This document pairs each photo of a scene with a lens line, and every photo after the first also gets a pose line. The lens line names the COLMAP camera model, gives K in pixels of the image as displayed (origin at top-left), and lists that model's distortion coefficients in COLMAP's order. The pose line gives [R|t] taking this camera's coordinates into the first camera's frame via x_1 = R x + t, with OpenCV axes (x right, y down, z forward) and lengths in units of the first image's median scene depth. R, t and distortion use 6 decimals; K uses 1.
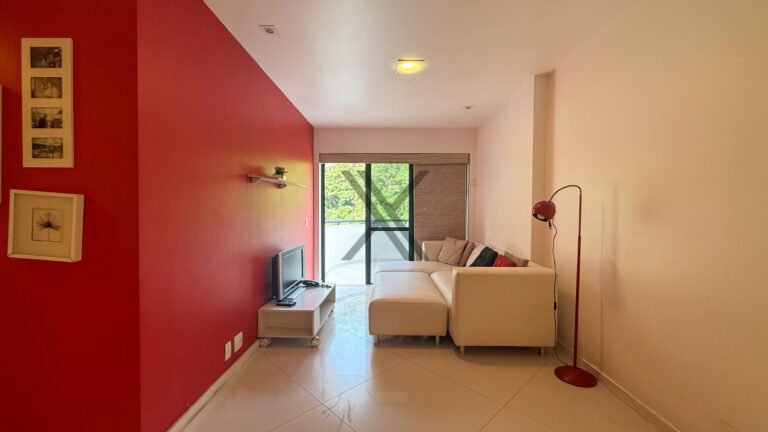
lens RADIAL K [[310.0, 0, 385.0], [0, 310.0, 216.5], [0, 0, 1]] dist [-0.000575, -0.000239]
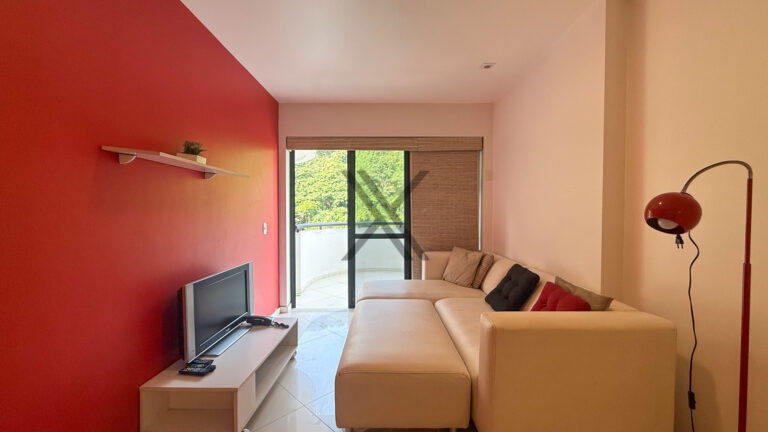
lens RADIAL K [[310.0, 0, 382.3], [0, 310.0, 214.3], [0, 0, 1]] dist [-0.000575, -0.000239]
pose [[0.999987, -0.002868, 0.004251, 0.021628], [0.002914, 0.999938, -0.010780, -0.005966], [-0.004219, 0.010792, 0.999933, 0.261124]]
